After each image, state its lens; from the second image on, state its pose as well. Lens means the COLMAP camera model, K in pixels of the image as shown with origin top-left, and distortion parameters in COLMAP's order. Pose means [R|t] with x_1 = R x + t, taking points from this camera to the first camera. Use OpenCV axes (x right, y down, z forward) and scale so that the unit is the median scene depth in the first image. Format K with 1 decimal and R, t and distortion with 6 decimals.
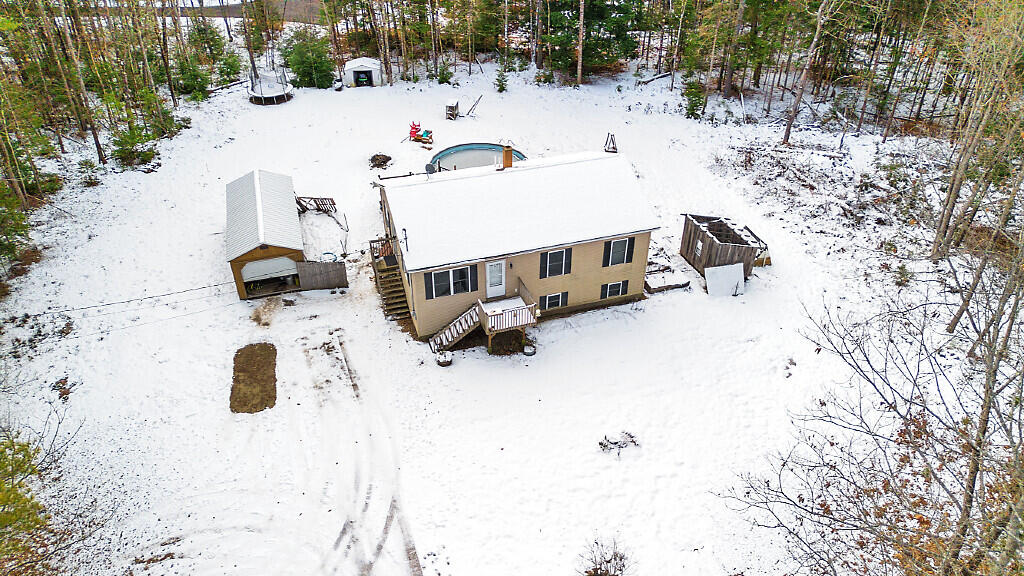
lens RADIAL K [[708.1, 0, 514.6], [0, 708.1, 302.8], [0, 0, 1]] dist [0.082122, -0.064555]
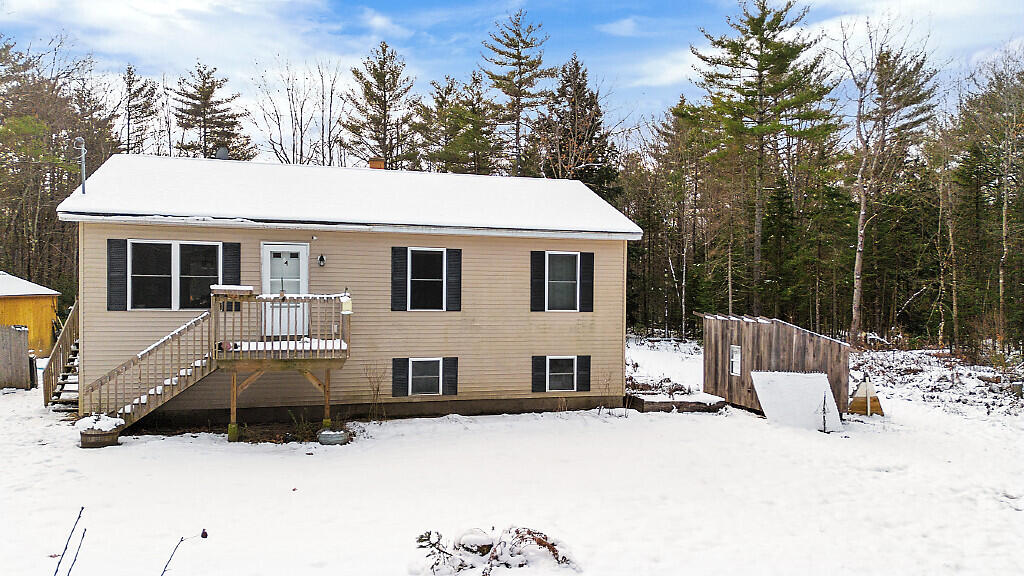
lens RADIAL K [[708.1, 0, 514.6], [0, 708.1, 302.8], [0, 0, 1]] dist [0.082122, -0.064555]
pose [[0.998402, -0.000036, -0.056518, 0.142977], [-0.032404, 0.818947, -0.572954, 0.227680], [0.046306, 0.573869, 0.817637, 0.609808]]
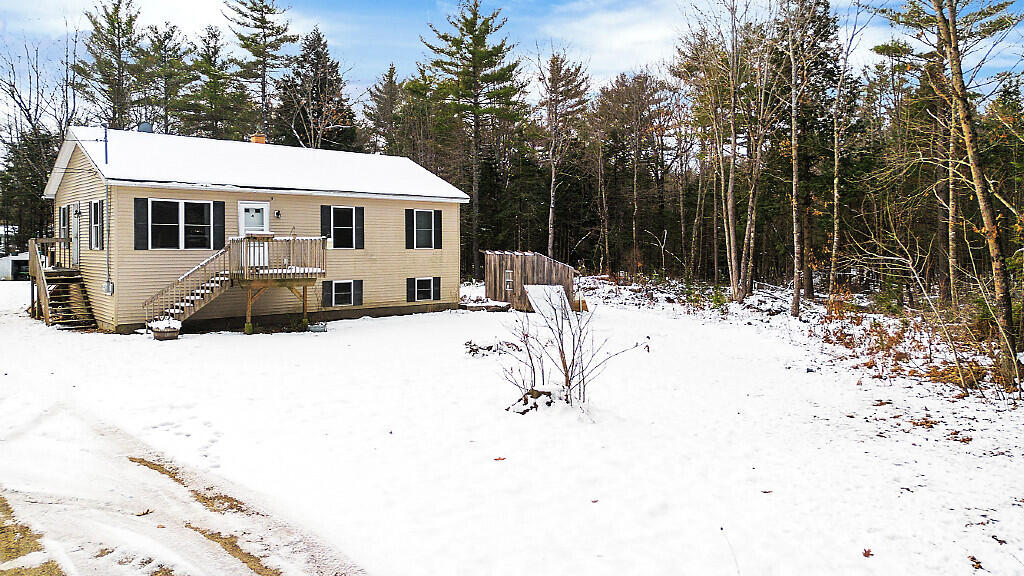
lens RADIAL K [[714.2, 0, 516.9], [0, 714.2, 246.6], [0, 0, 1]] dist [0.069947, -0.074571]
pose [[0.921388, -0.010610, 0.388500, -0.060296], [0.233144, 0.814875, -0.530682, 0.378539], [-0.310948, 0.579540, 0.753289, 0.407112]]
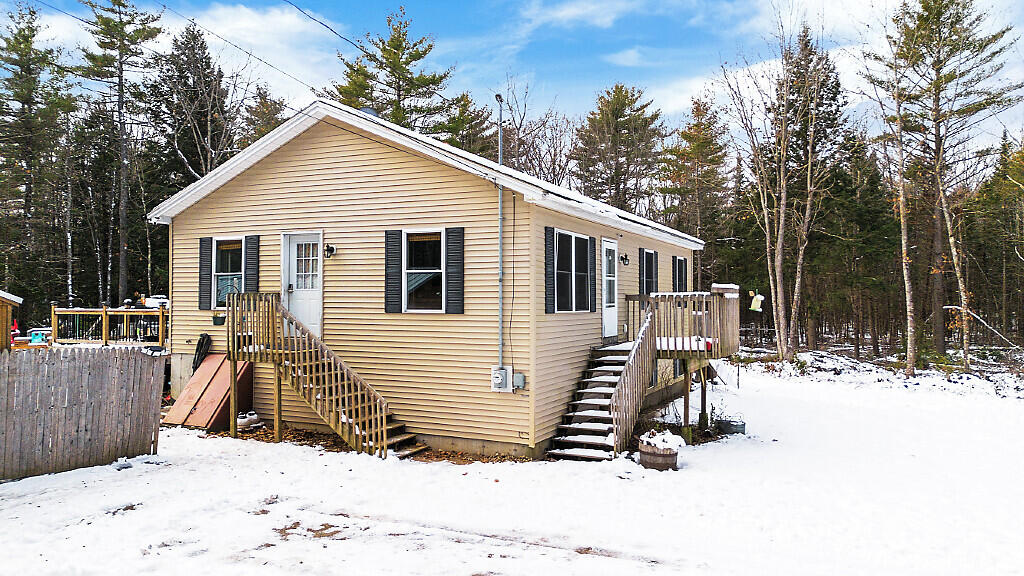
lens RADIAL K [[719.7, 0, 533.5], [0, 719.7, 288.3], [0, 0, 1]] dist [0.114196, -0.141204]
pose [[0.698496, 0.001111, 0.715613, -0.369993], [0.426416, 0.802431, -0.417462, 0.128702], [-0.574694, 0.596744, 0.560021, 0.750312]]
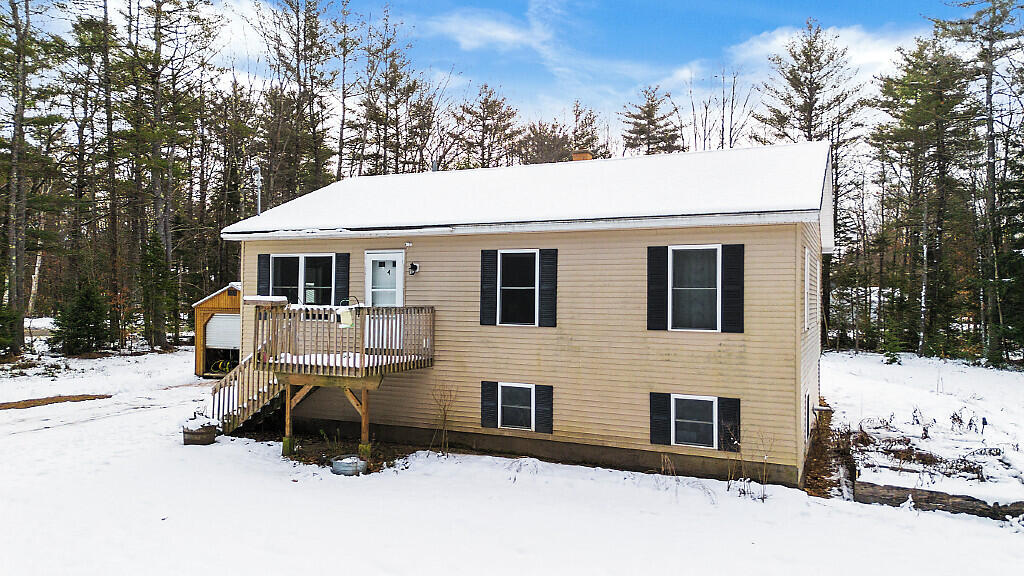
lens RADIAL K [[719.7, 0, 533.5], [0, 719.7, 288.3], [0, 0, 1]] dist [0.114196, -0.141204]
pose [[0.733031, -0.012540, -0.680080, 0.333389], [-0.399620, 0.801141, -0.445507, 0.118378], [0.550426, 0.598345, 0.582250, 0.760202]]
